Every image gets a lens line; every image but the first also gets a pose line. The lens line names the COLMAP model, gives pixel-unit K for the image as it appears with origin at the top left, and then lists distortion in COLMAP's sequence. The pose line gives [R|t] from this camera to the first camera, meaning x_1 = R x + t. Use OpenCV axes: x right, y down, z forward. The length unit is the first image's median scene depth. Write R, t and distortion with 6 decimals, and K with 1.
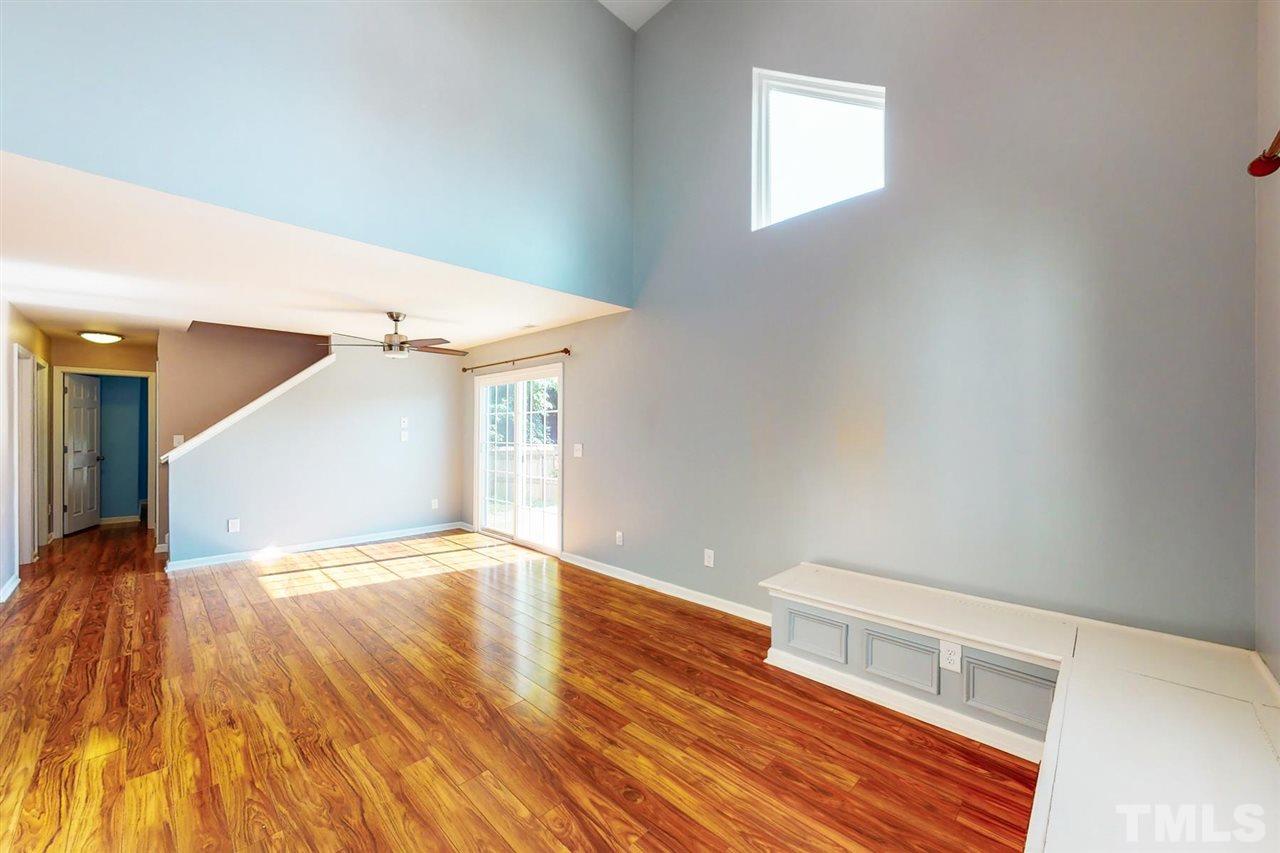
lens RADIAL K [[482.2, 0, 638.7], [0, 482.2, 429.1], [0, 0, 1]] dist [0.002153, -0.000267]
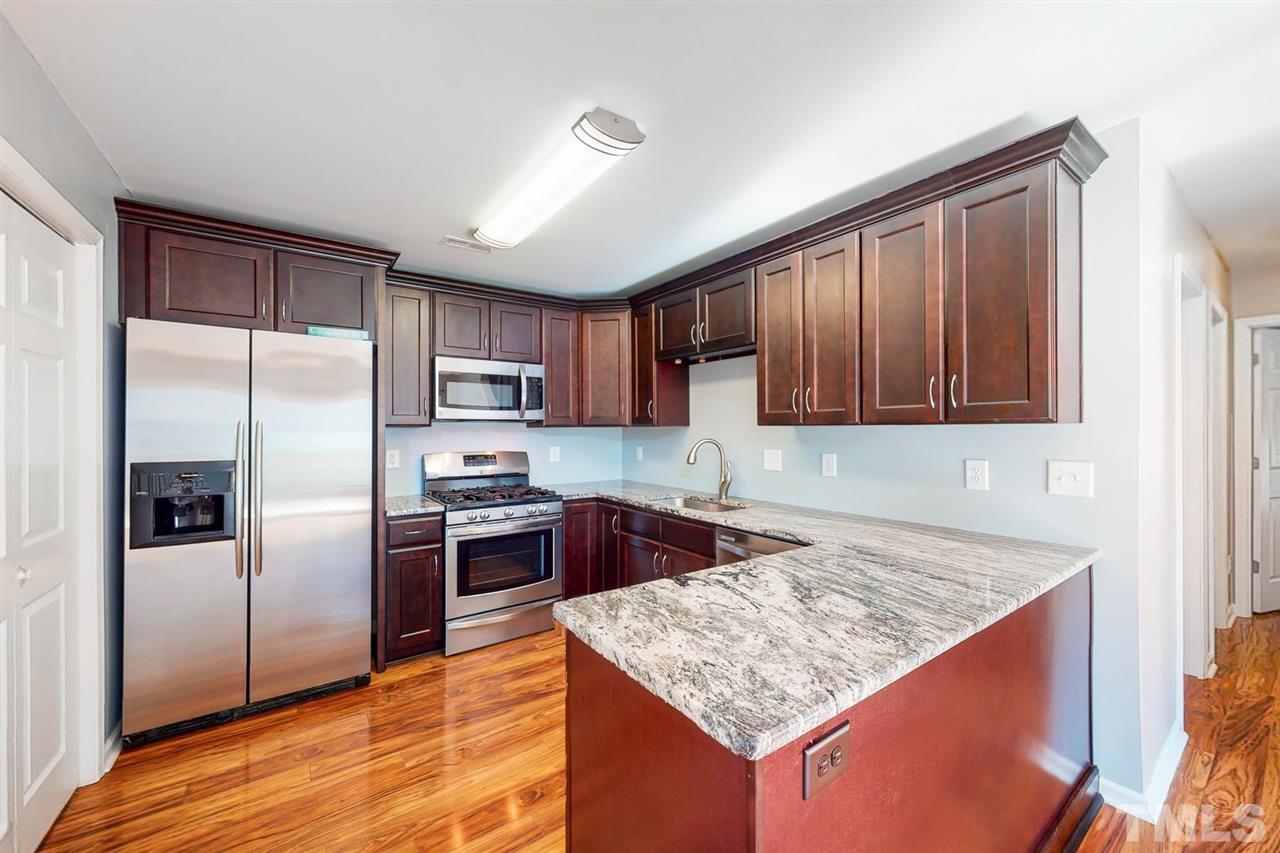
lens RADIAL K [[482.2, 0, 638.7], [0, 482.2, 429.1], [0, 0, 1]] dist [0.002153, -0.000267]
pose [[-0.174455, -0.001560, -0.984664, -0.677292], [0.002002, 0.999996, -0.001939, 0.002131], [0.984663, -0.002309, -0.174451, 0.521349]]
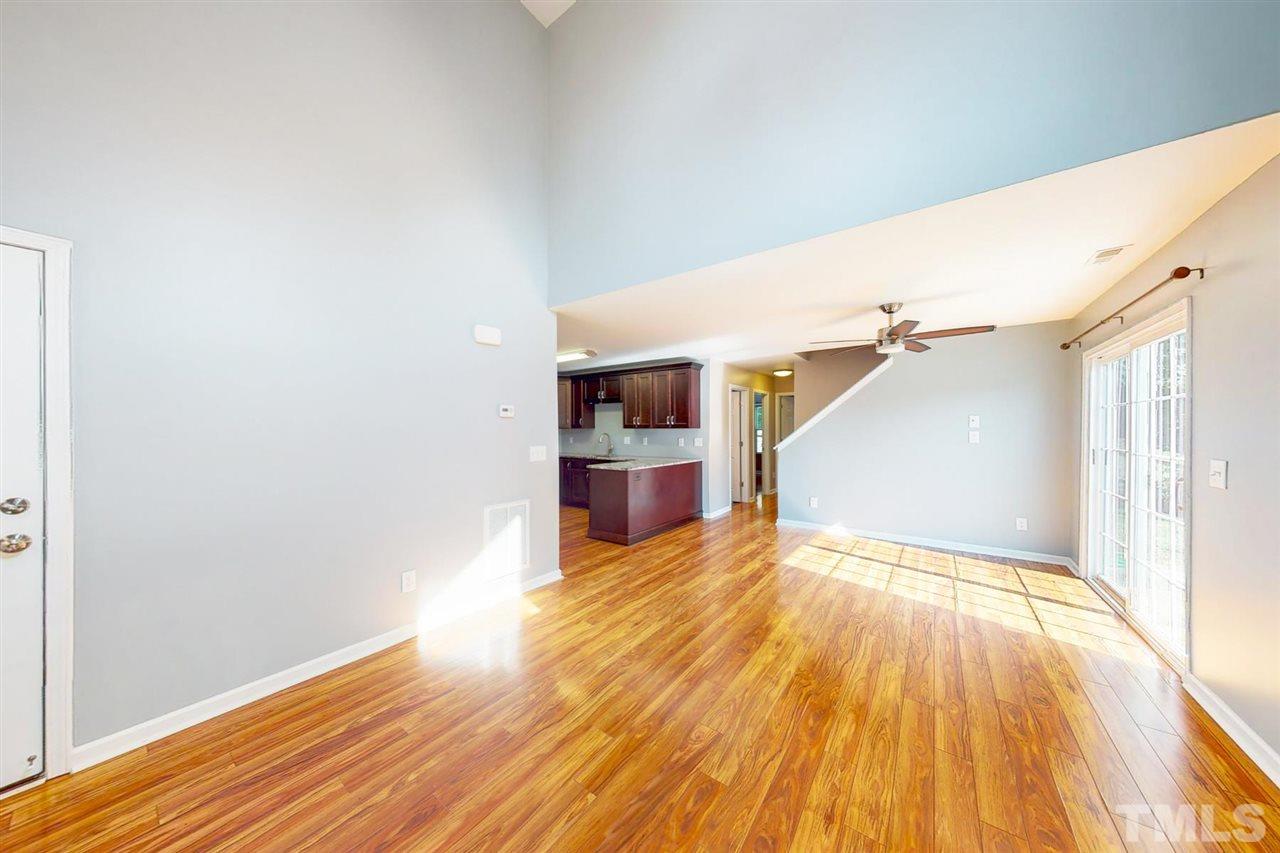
lens RADIAL K [[399.9, 0, 640.3], [0, 399.9, 429.7], [0, 0, 1]] dist [-0.000195, 0.000092]
pose [[0.138010, 0.001059, -0.990430, 0.198108], [0.001410, 0.999998, 0.001266, -0.000556], [0.990430, -0.001571, 0.138008, 0.420345]]
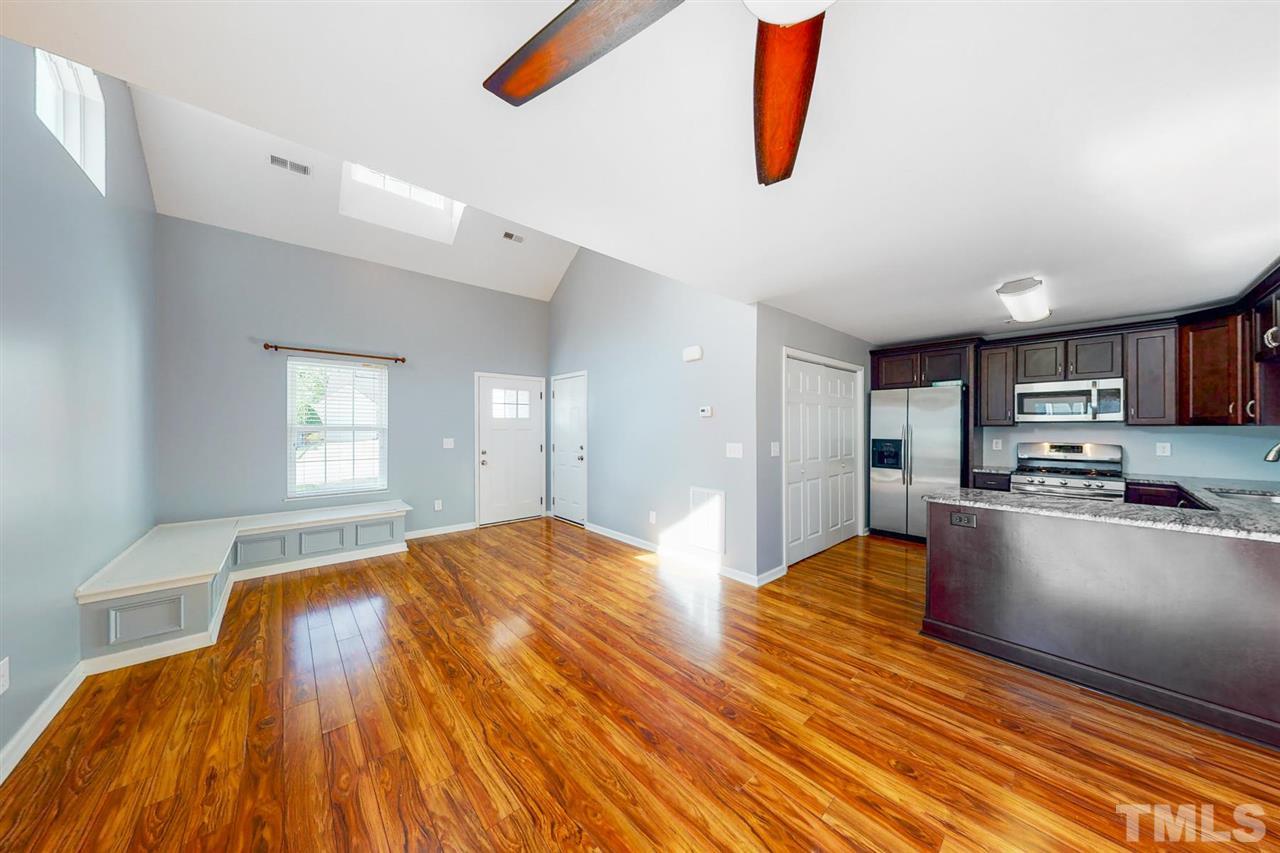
lens RADIAL K [[399.9, 0, 640.3], [0, 399.9, 429.7], [0, 0, 1]] dist [-0.000195, 0.000092]
pose [[-0.997725, -0.001711, 0.067401, -0.463538], [-0.001319, 0.999982, 0.005851, 0.000744], [-0.067410, 0.005749, -0.997709, 1.144393]]
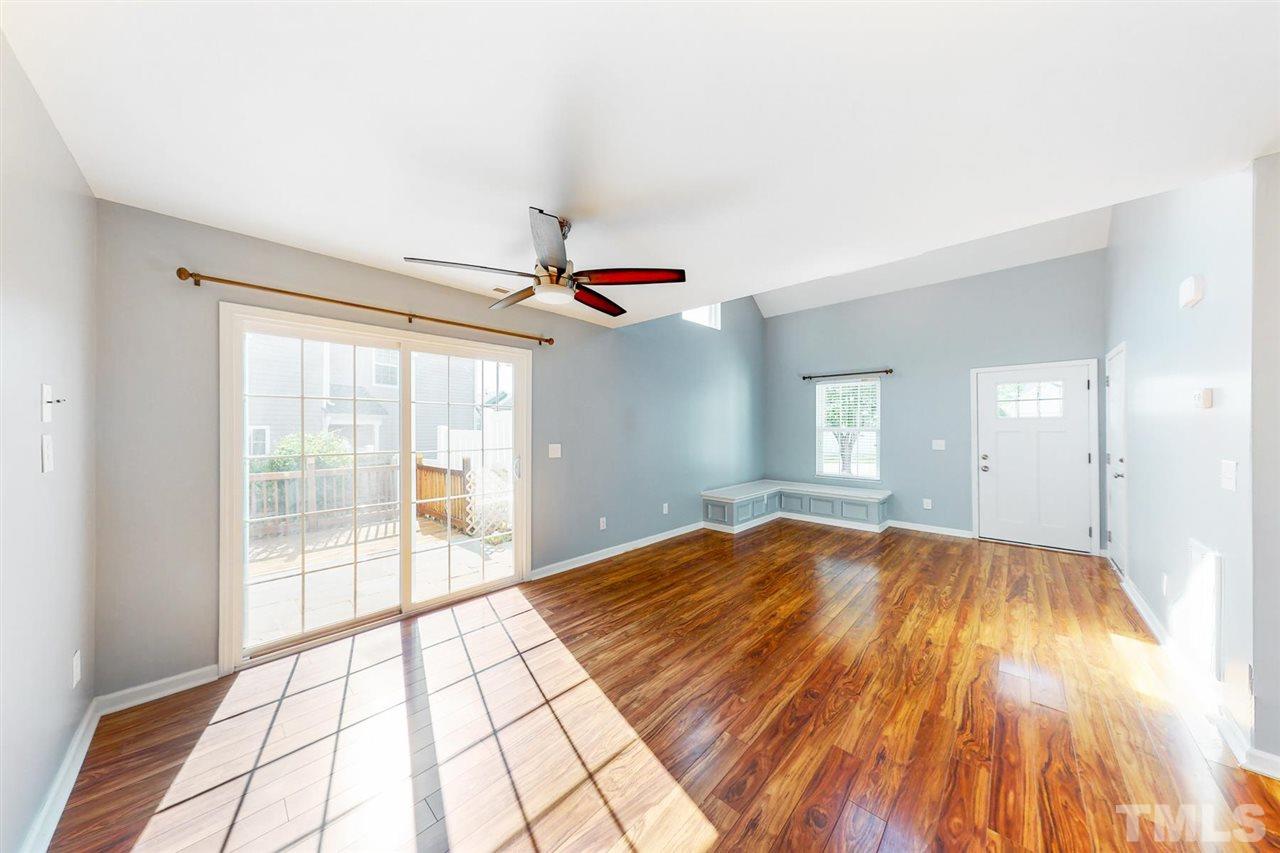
lens RADIAL K [[399.9, 0, 640.3], [0, 399.9, 429.7], [0, 0, 1]] dist [-0.000195, 0.000092]
pose [[-0.016943, -0.002807, 0.999853, -0.981170], [-0.000297, 0.999996, 0.002802, 0.000642], [-0.999856, -0.000249, -0.016944, 0.919466]]
